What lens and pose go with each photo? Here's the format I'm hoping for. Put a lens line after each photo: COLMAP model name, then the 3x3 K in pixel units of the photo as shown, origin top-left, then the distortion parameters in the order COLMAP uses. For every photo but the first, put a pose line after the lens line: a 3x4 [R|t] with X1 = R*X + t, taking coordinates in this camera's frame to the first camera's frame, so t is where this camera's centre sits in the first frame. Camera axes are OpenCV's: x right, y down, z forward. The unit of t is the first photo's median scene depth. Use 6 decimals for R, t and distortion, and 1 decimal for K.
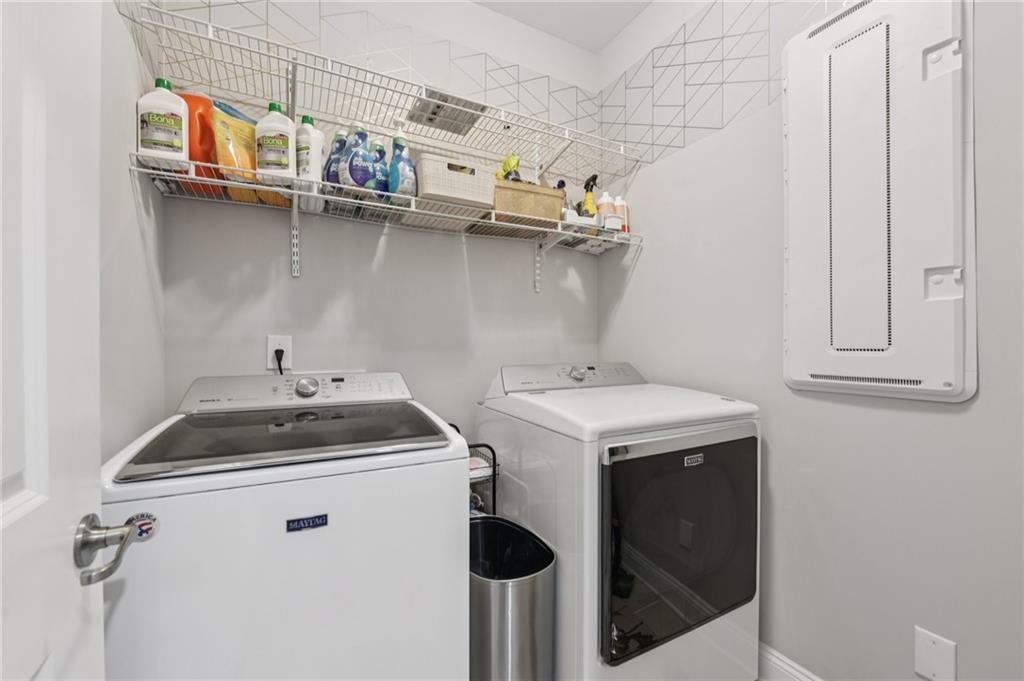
lens RADIAL K [[415.7, 0, 512.0], [0, 415.7, 340.5], [0, 0, 1]] dist [-0.015153, -0.000240]
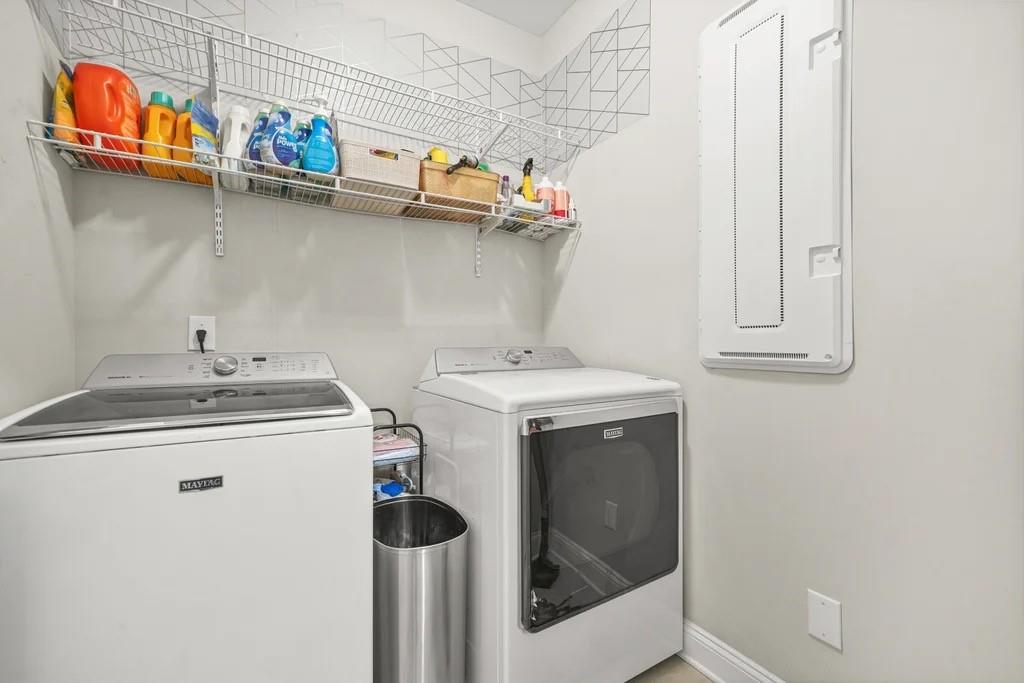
lens RADIAL K [[442.1, 0, 511.9], [0, 442.1, 337.4], [0, 0, 1]] dist [0.000270, 0.000427]
pose [[0.999091, 0.001763, 0.042602, 0.133190], [-0.001631, 0.999994, -0.003145, 0.043461], [-0.042607, 0.003072, 0.999087, -0.080483]]
